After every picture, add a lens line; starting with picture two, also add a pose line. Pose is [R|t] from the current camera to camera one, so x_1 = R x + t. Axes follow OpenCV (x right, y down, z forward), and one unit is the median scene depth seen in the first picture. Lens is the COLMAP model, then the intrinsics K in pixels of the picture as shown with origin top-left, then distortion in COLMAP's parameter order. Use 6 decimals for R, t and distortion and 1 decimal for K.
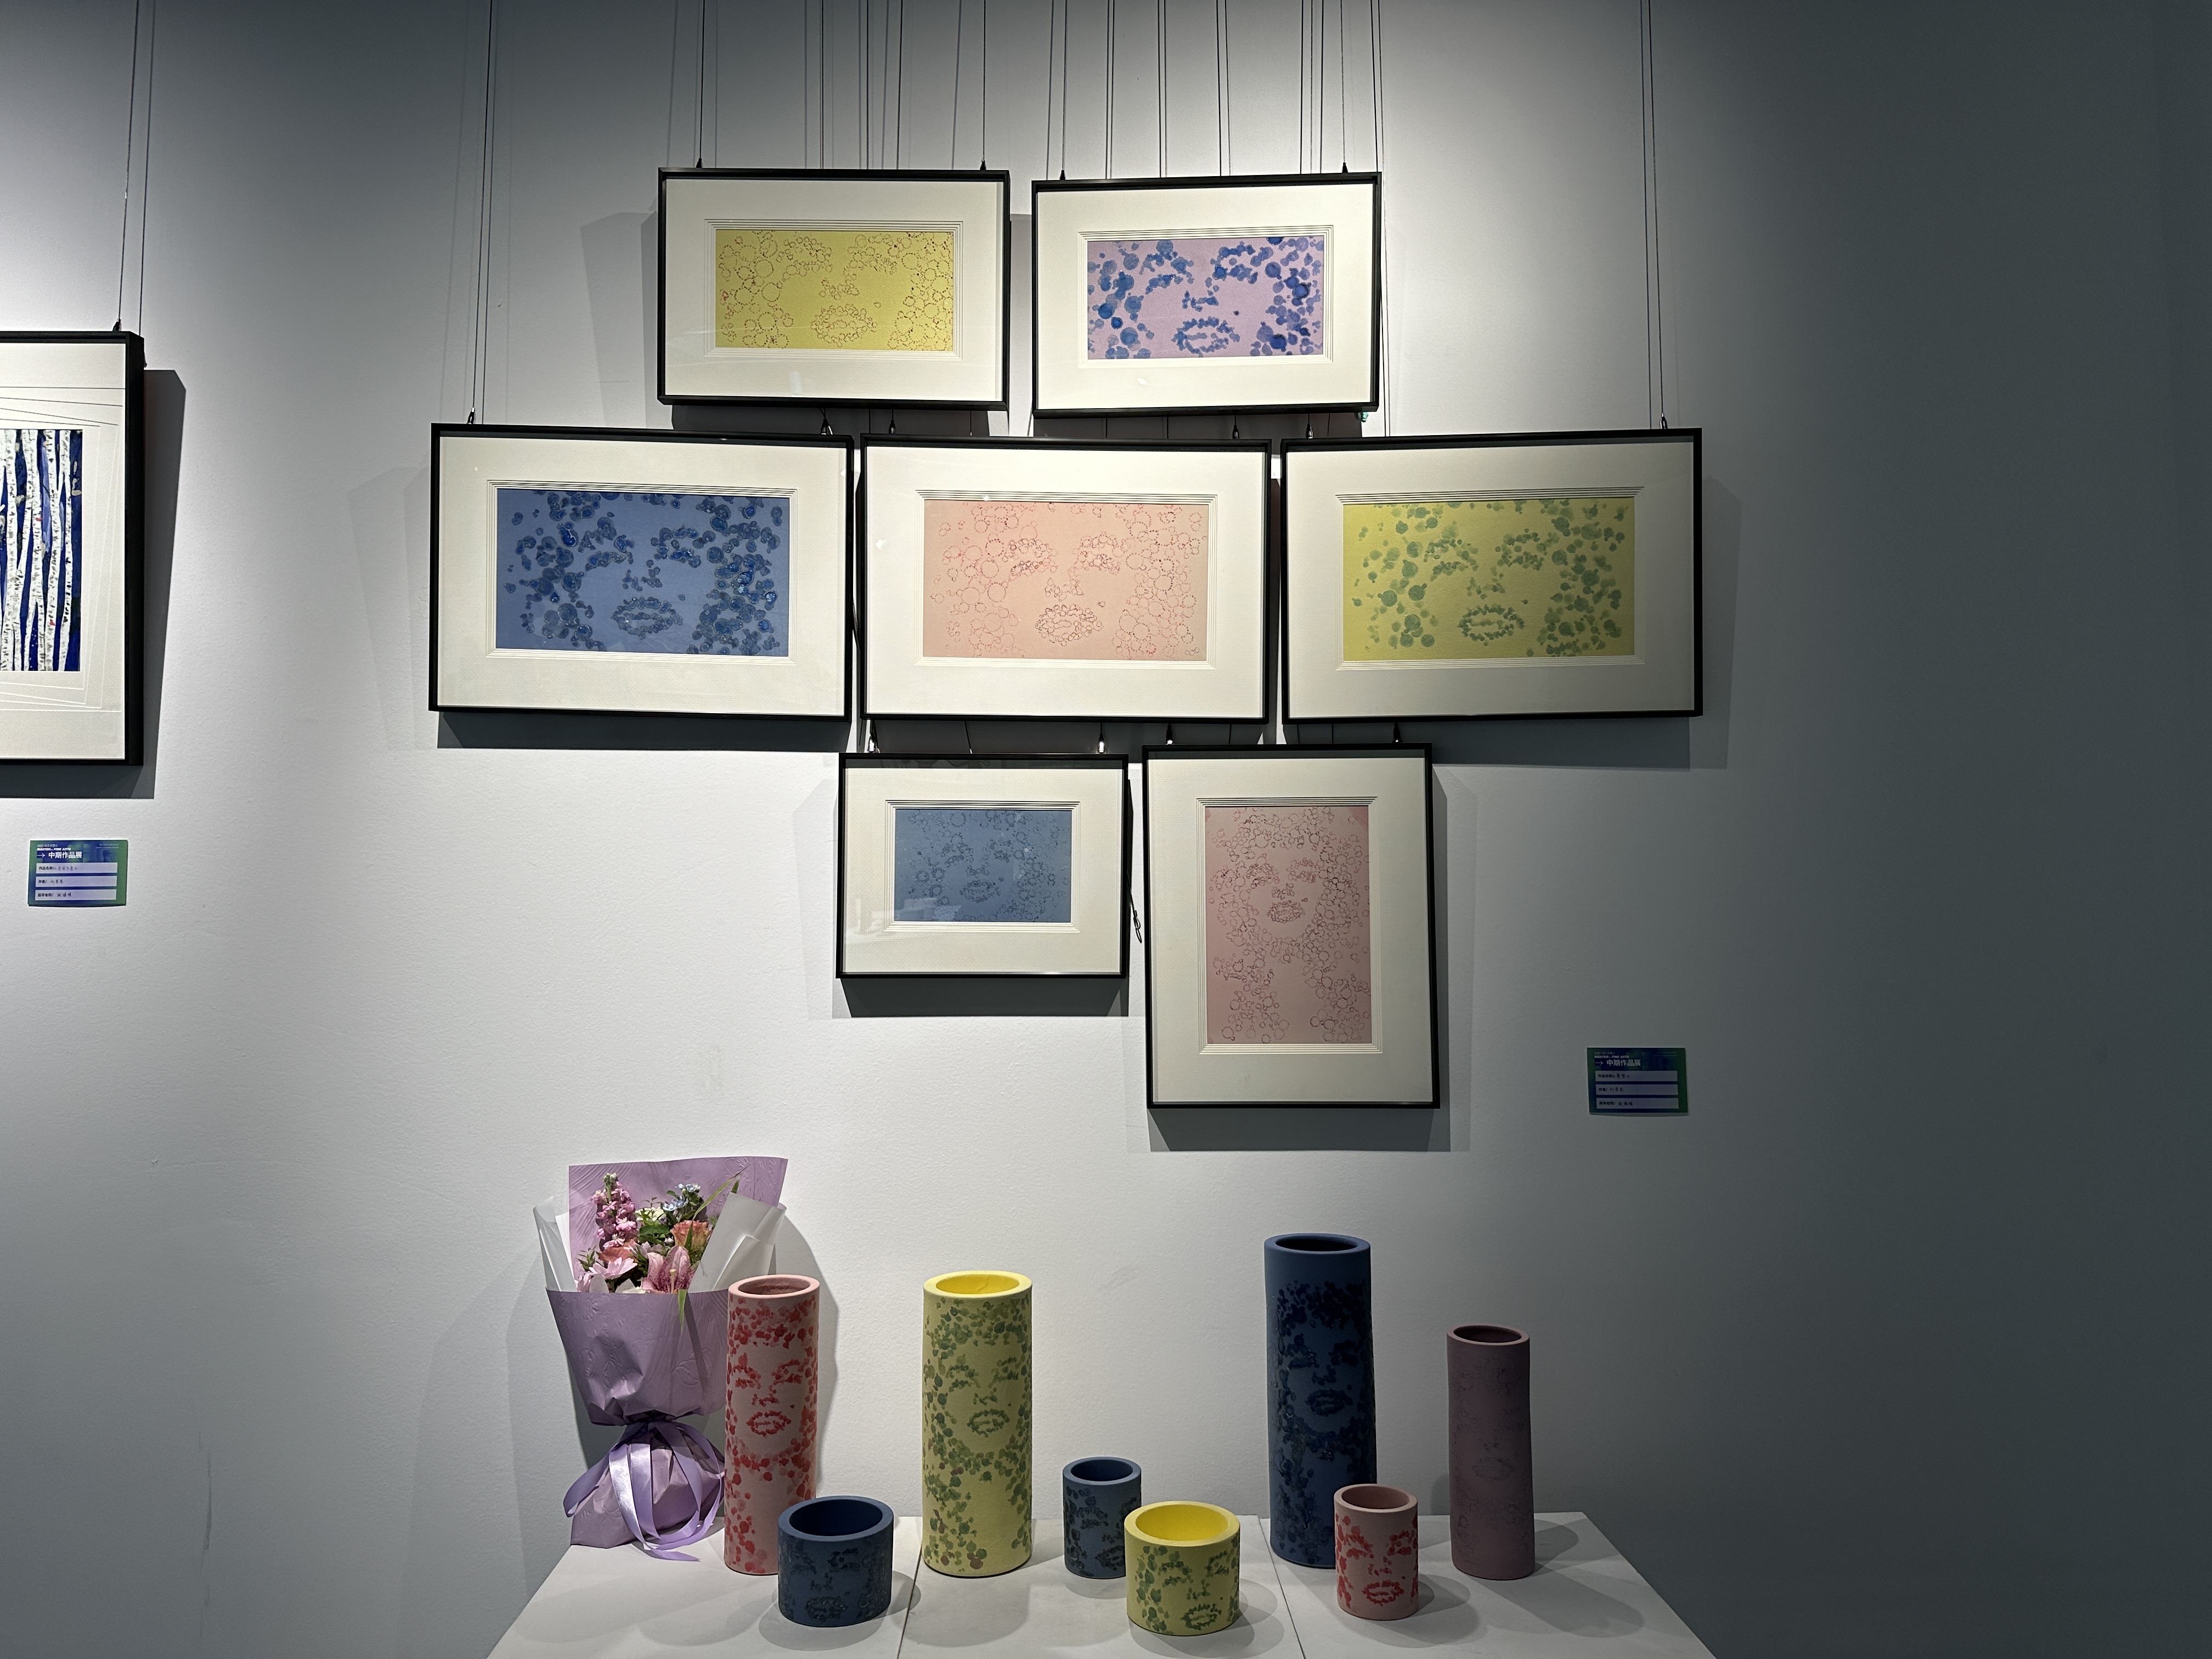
lens RADIAL K [[1556.4, 0, 1108.9], [0, 1556.4, 838.5], [0, 0, 1]] dist [0.139293, -0.161080]
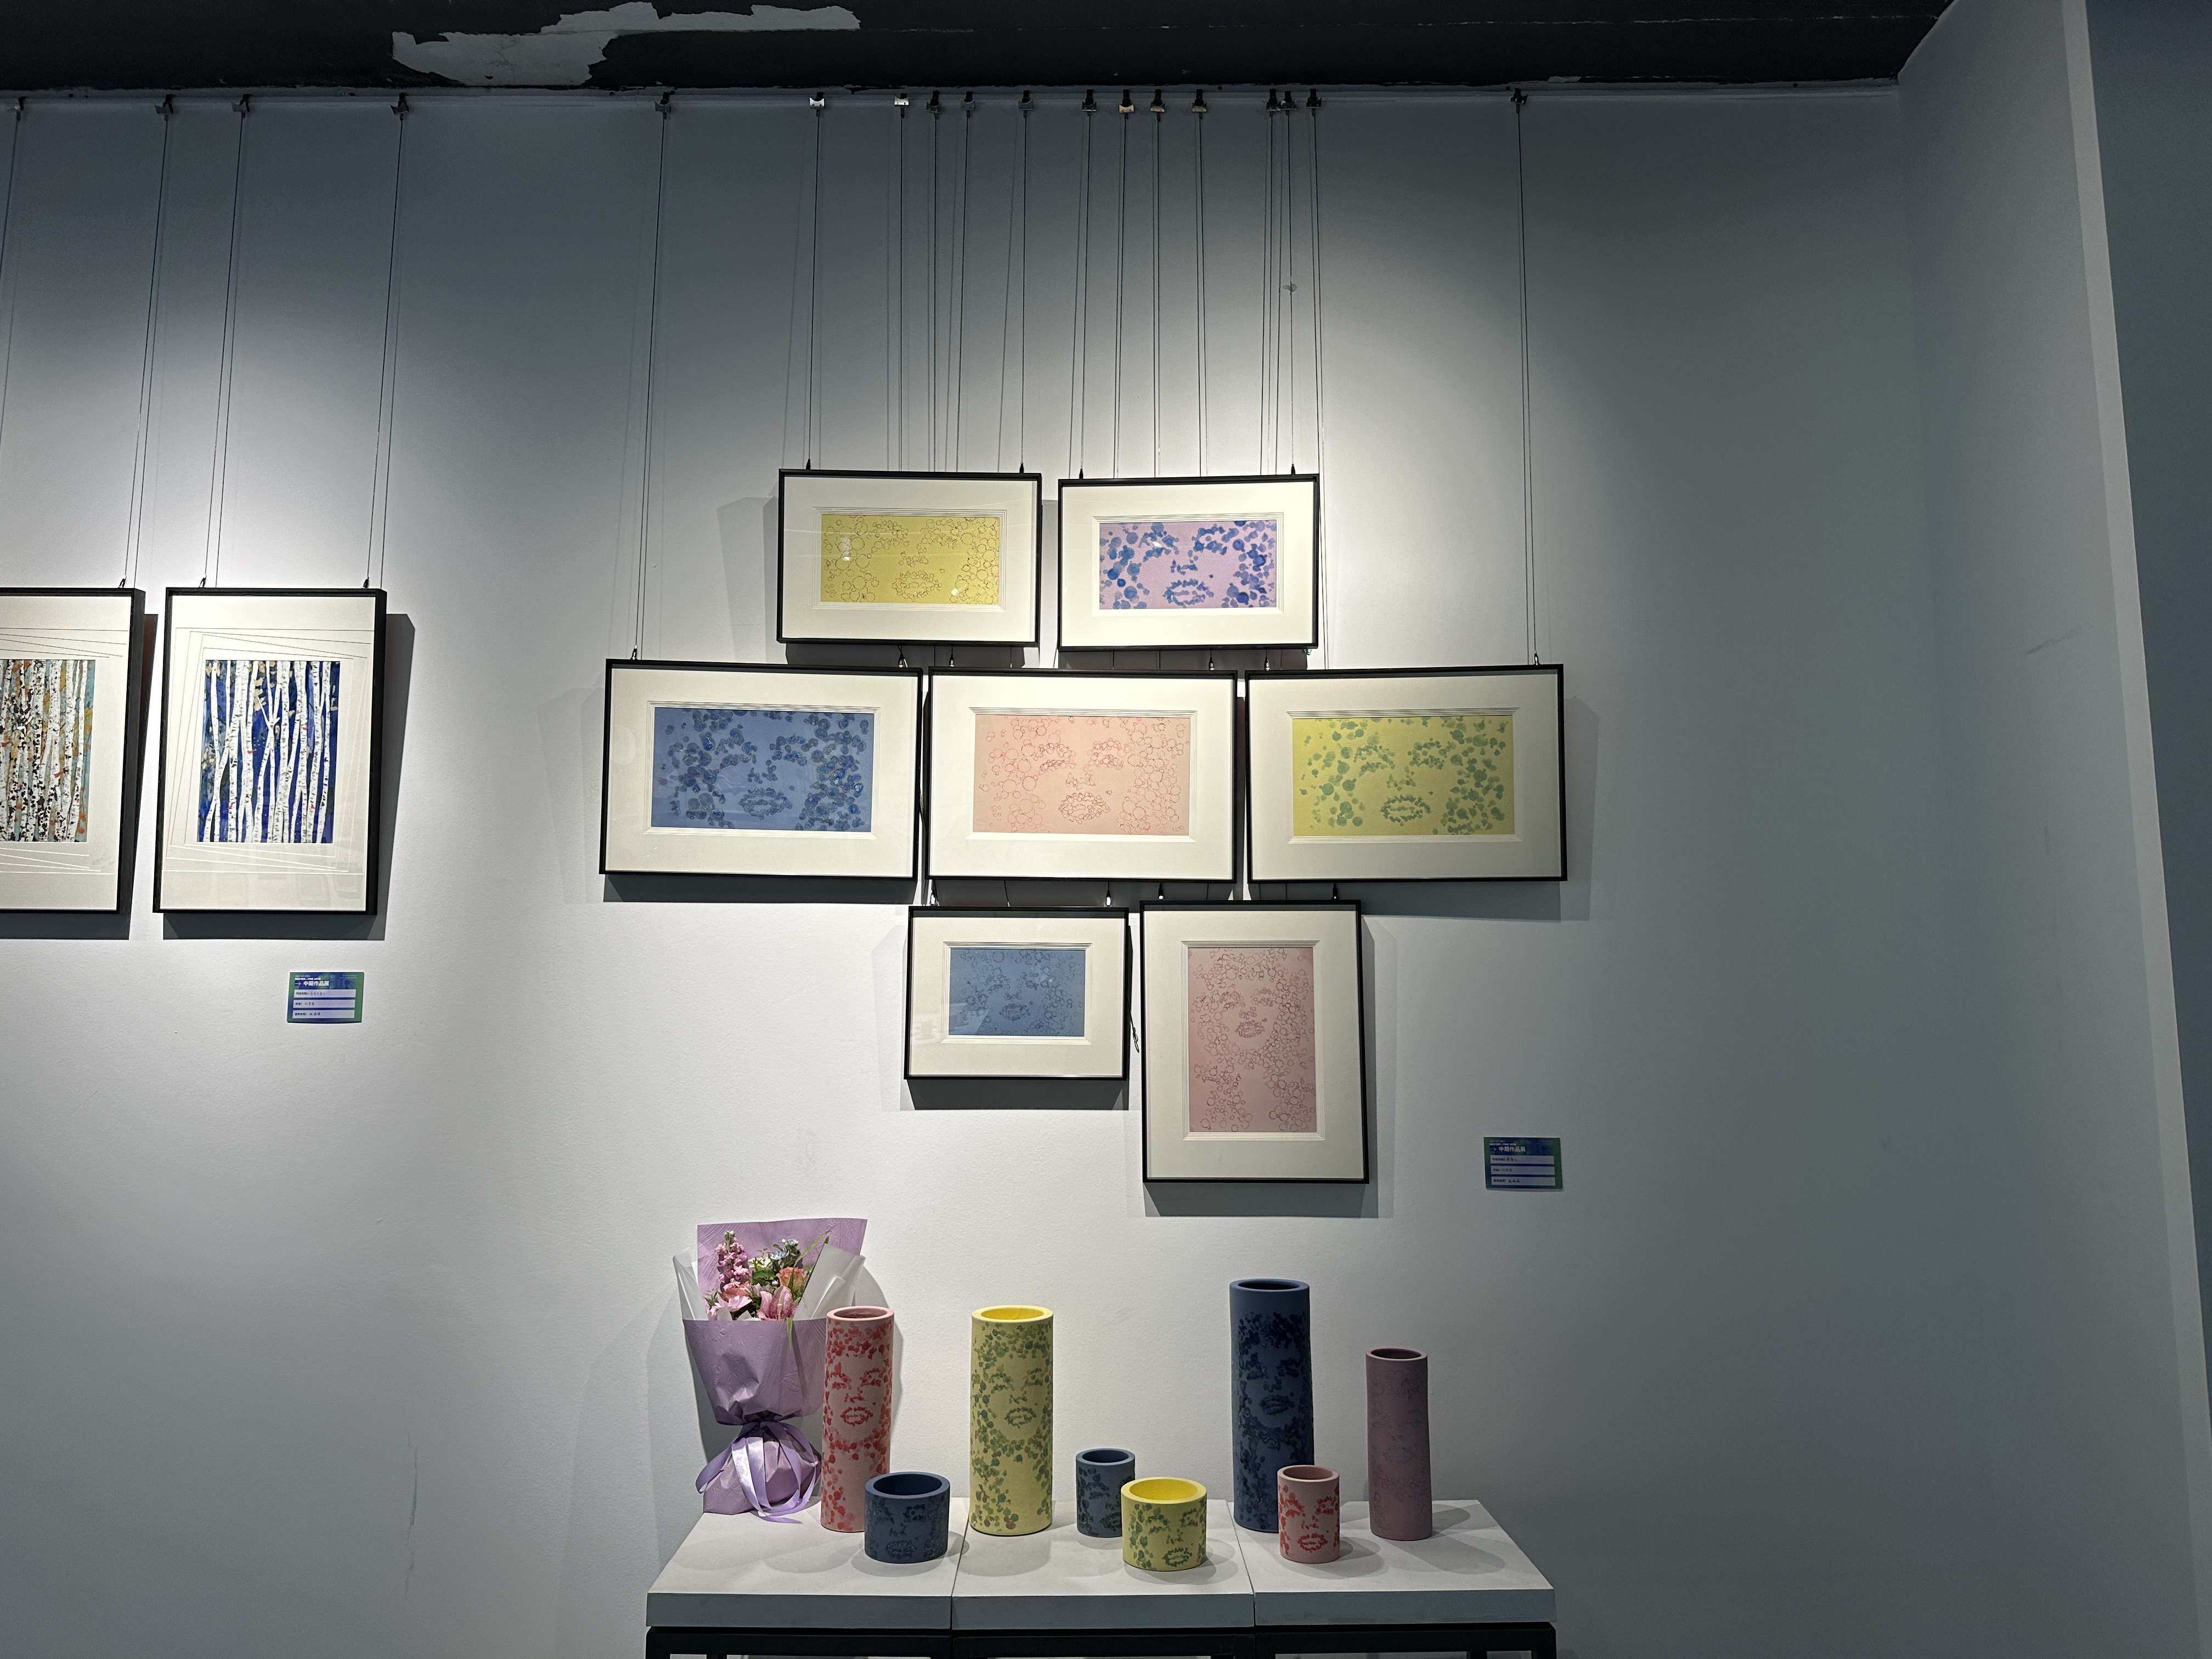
lens RADIAL K [[1556.4, 0, 1108.9], [0, 1556.4, 838.5], [0, 0, 1]] dist [0.139293, -0.161080]
pose [[0.999920, 0.002948, -0.012313, 0.011533], [-0.003693, 0.998132, -0.060985, -0.031663], [0.012111, 0.061026, 0.998063, -0.305837]]
